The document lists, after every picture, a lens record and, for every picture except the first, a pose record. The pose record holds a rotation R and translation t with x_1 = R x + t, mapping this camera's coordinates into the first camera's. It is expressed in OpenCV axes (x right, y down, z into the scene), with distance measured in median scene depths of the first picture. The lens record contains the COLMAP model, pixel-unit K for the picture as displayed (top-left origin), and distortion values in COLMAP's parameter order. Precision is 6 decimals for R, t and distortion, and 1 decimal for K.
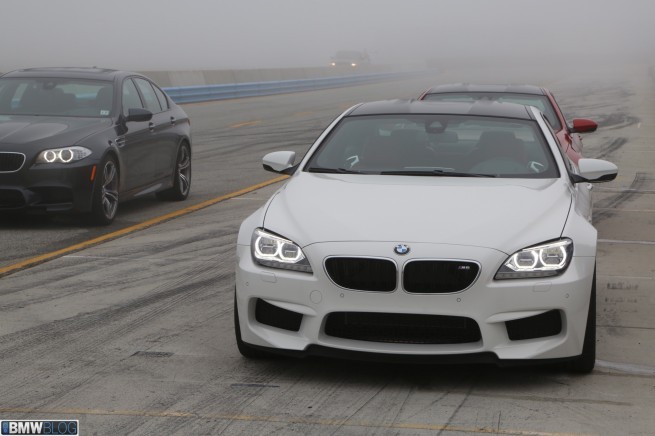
lens RADIAL K [[1922.2, 0, 328.4], [0, 1922.2, 215.3], [0, 0, 1]] dist [0.781735, 0.000000]
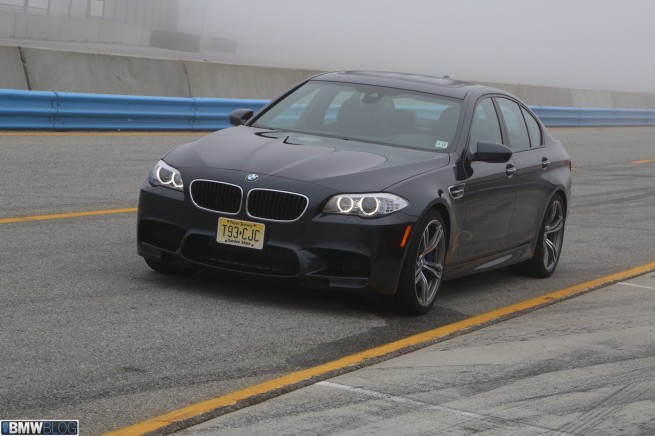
lens RADIAL K [[1922.2, 0, 326.1], [0, 1922.2, 222.7], [0, 0, 1]] dist [0.781735, 0.000000]
pose [[0.972040, 0.122834, -0.200128, -0.016495], [-0.123319, 0.992316, 0.010086, -0.027776], [0.199829, 0.014876, 0.979718, 0.336878]]
